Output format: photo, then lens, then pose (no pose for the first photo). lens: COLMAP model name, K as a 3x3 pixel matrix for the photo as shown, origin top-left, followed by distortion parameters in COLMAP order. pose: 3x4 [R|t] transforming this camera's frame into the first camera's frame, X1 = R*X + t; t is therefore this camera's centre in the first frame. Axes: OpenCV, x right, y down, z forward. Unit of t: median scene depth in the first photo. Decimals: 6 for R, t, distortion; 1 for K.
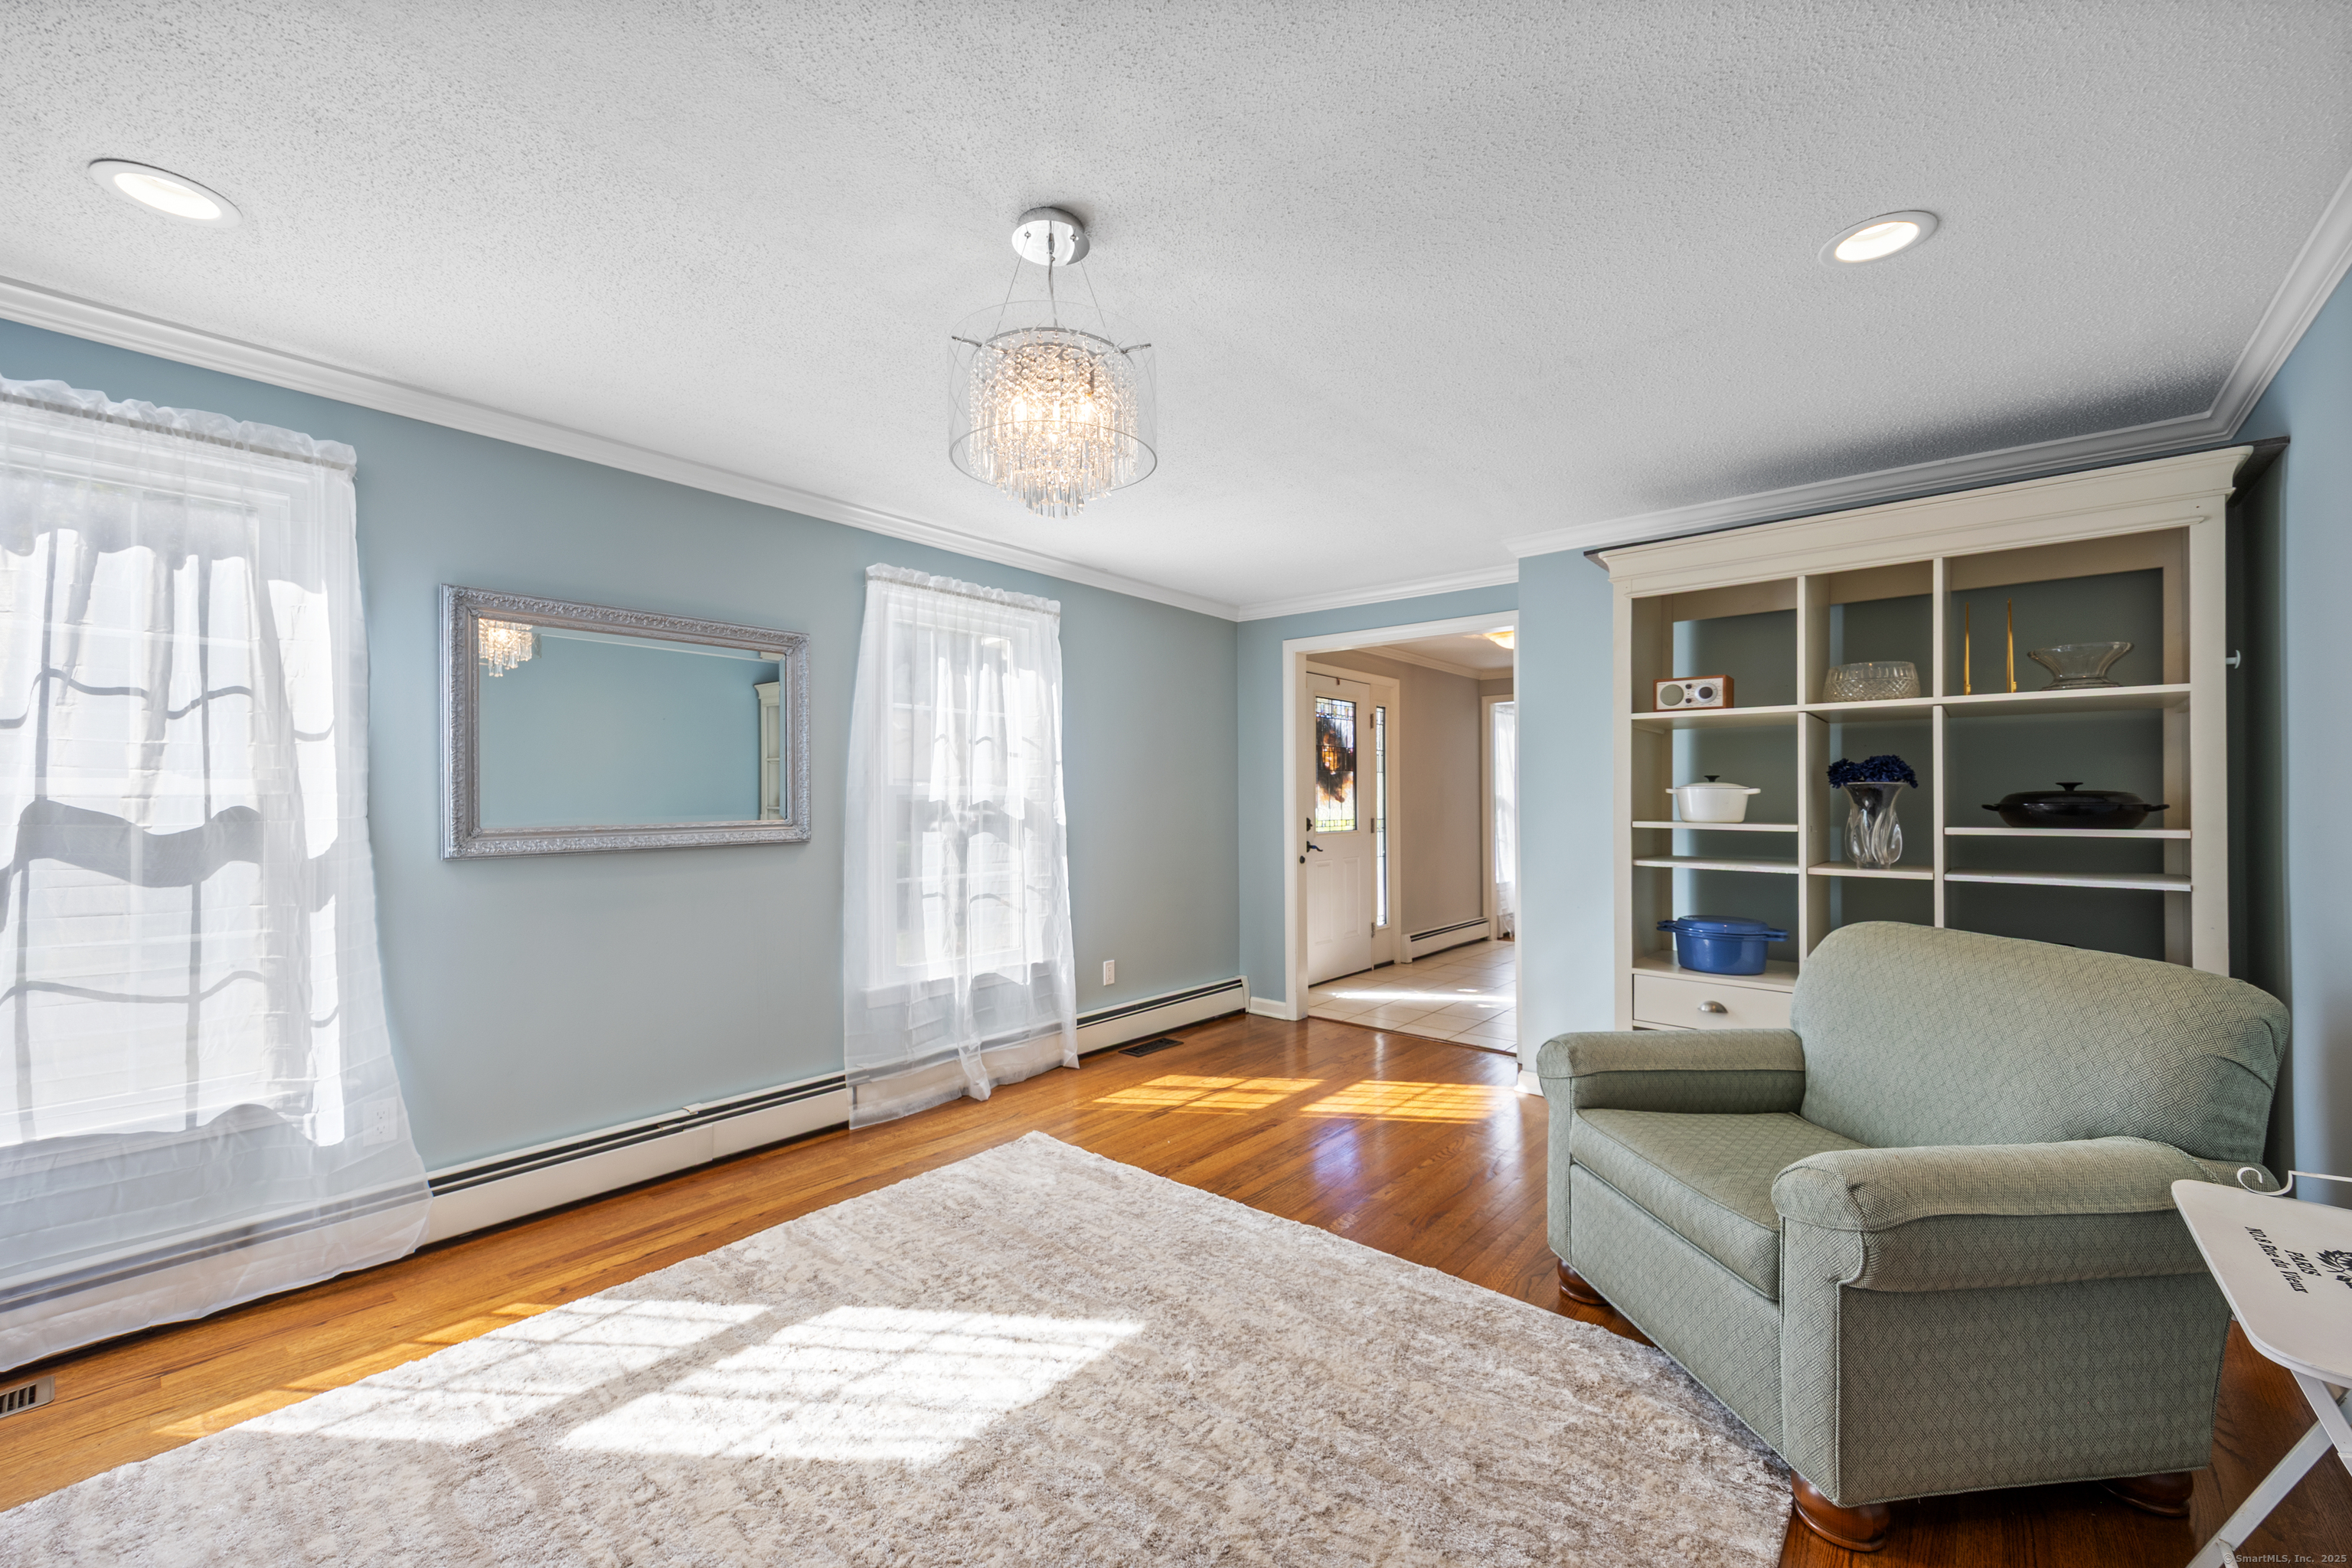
lens RADIAL K [[933.8, 0, 1184.6], [0, 933.8, 773.4], [0, 0, 1]] dist [0.001598, -0.000194]
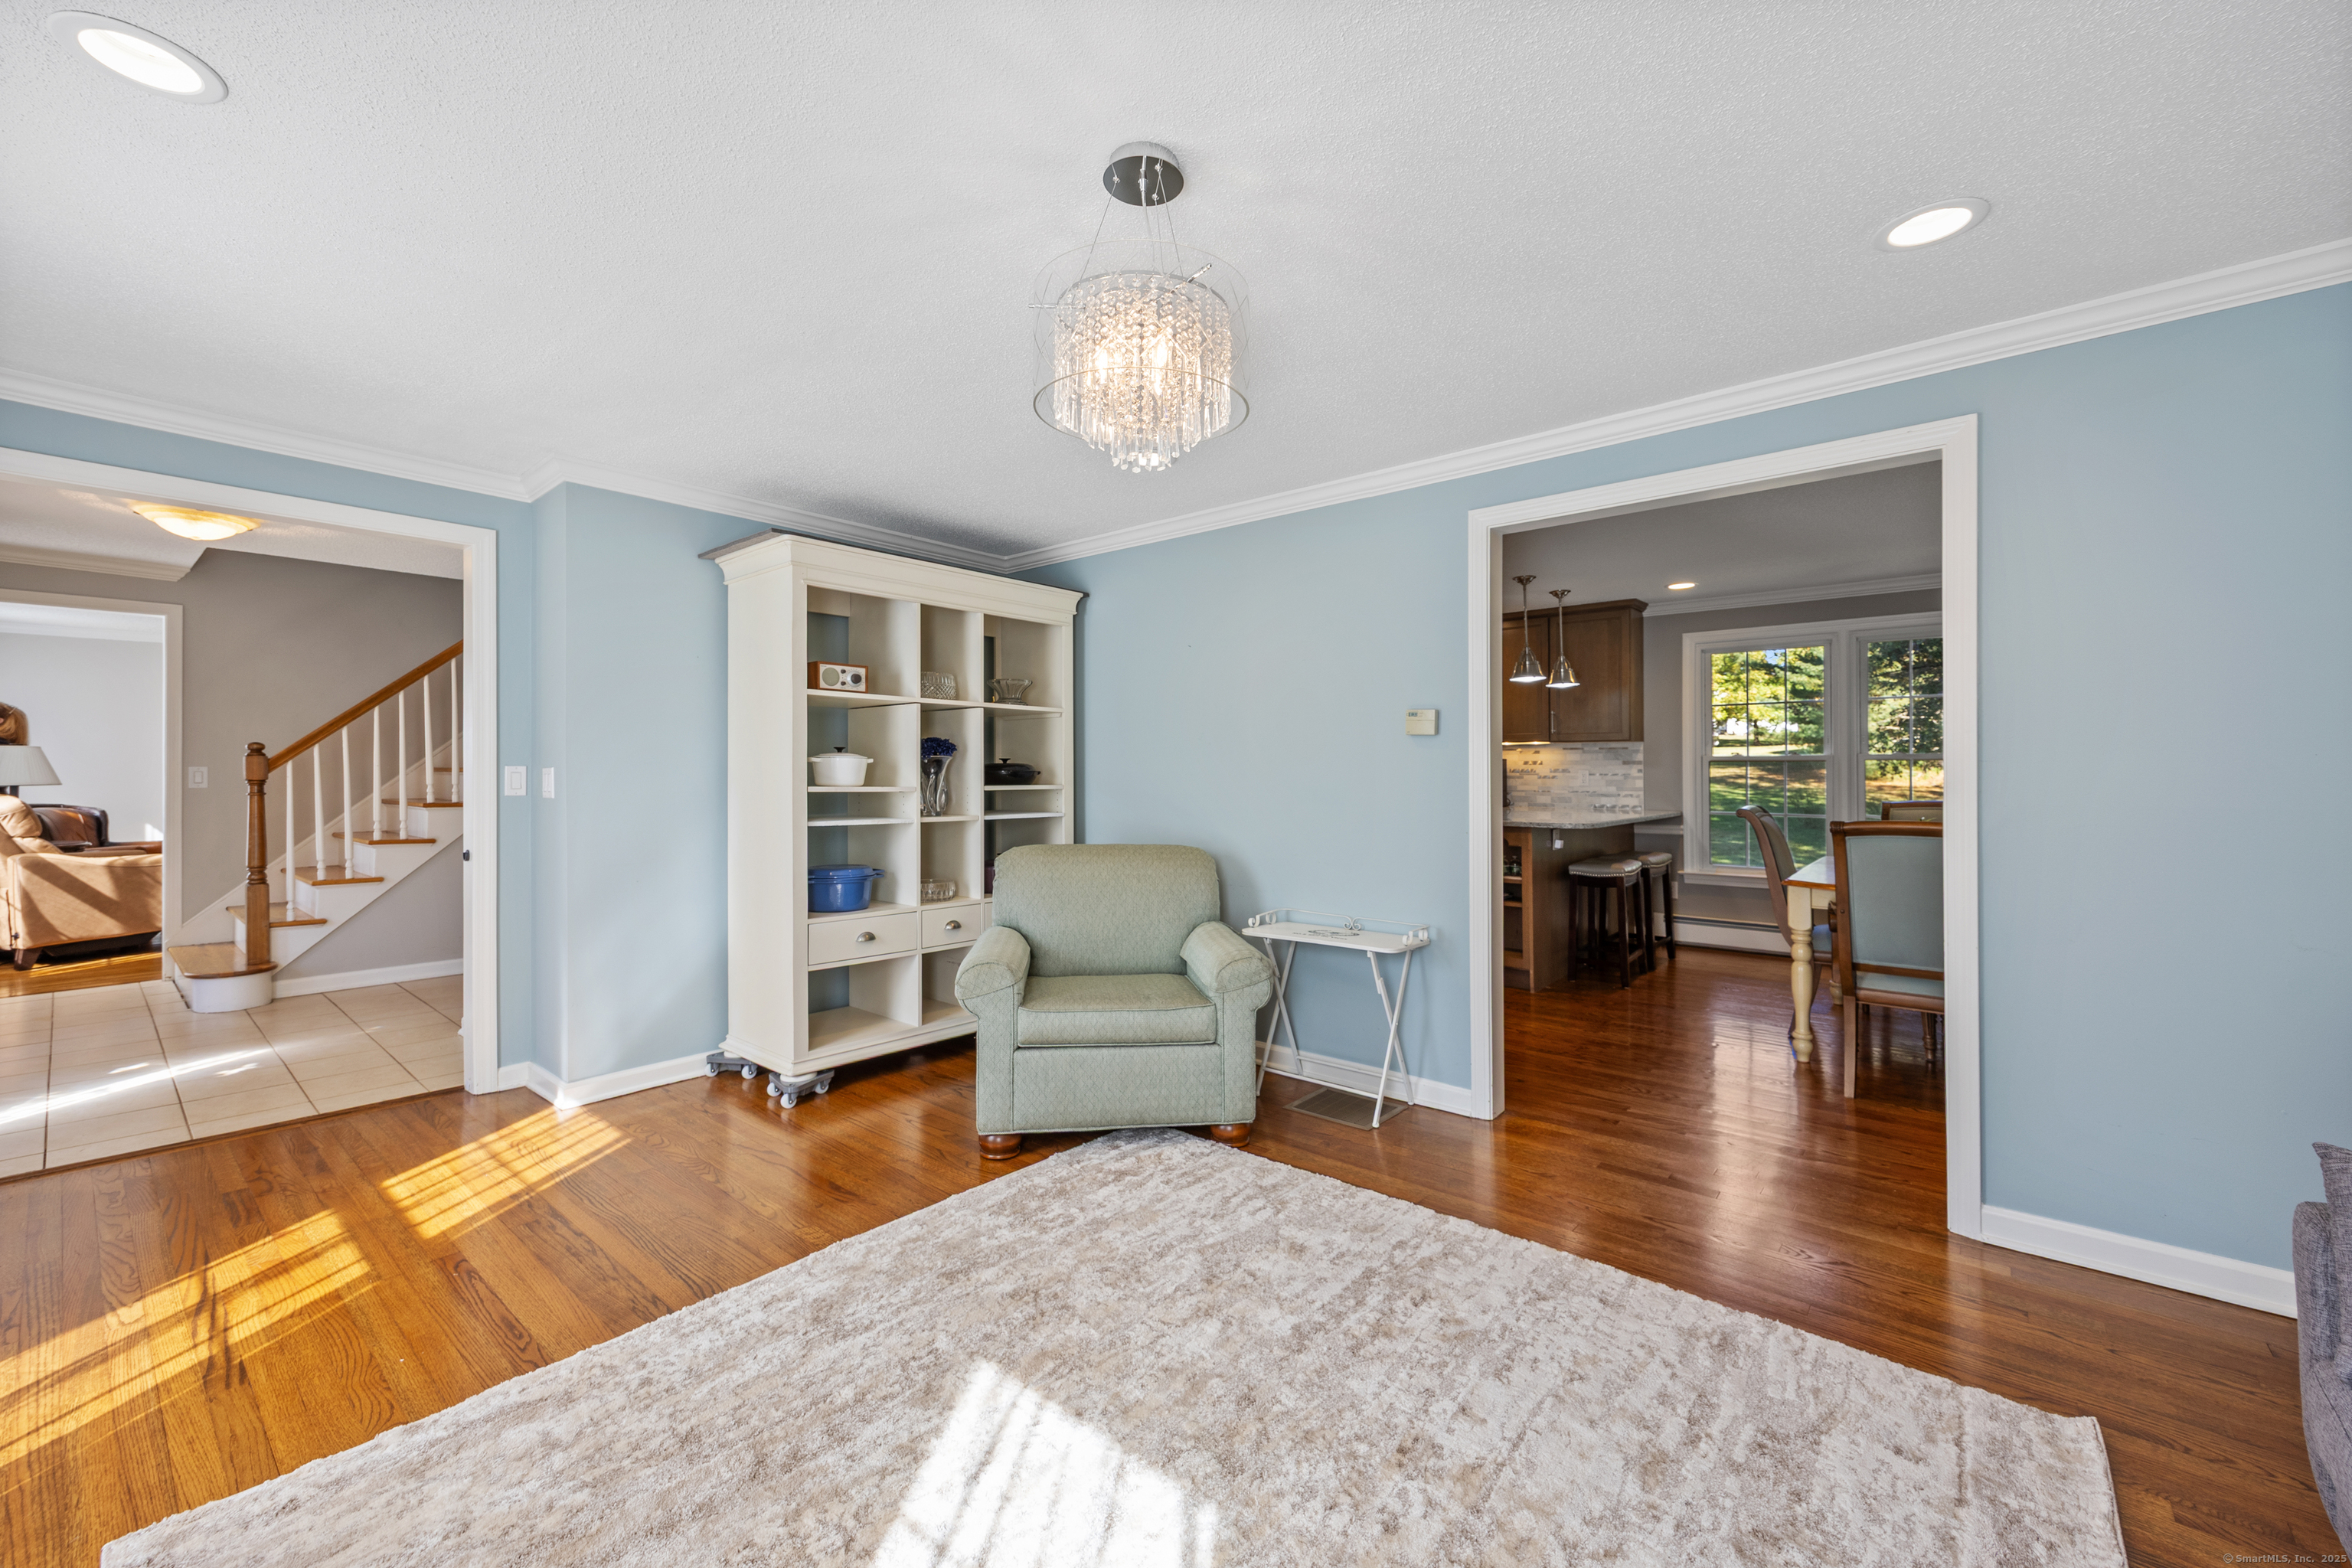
lens RADIAL K [[933.8, 0, 1184.6], [0, 933.8, 773.4], [0, 0, 1]] dist [0.001598, -0.000194]
pose [[-0.005219, -0.000456, 0.999986, -0.540282], [-0.029758, 0.999557, 0.000301, 0.018637], [-0.999544, -0.029756, -0.005230, 0.486491]]
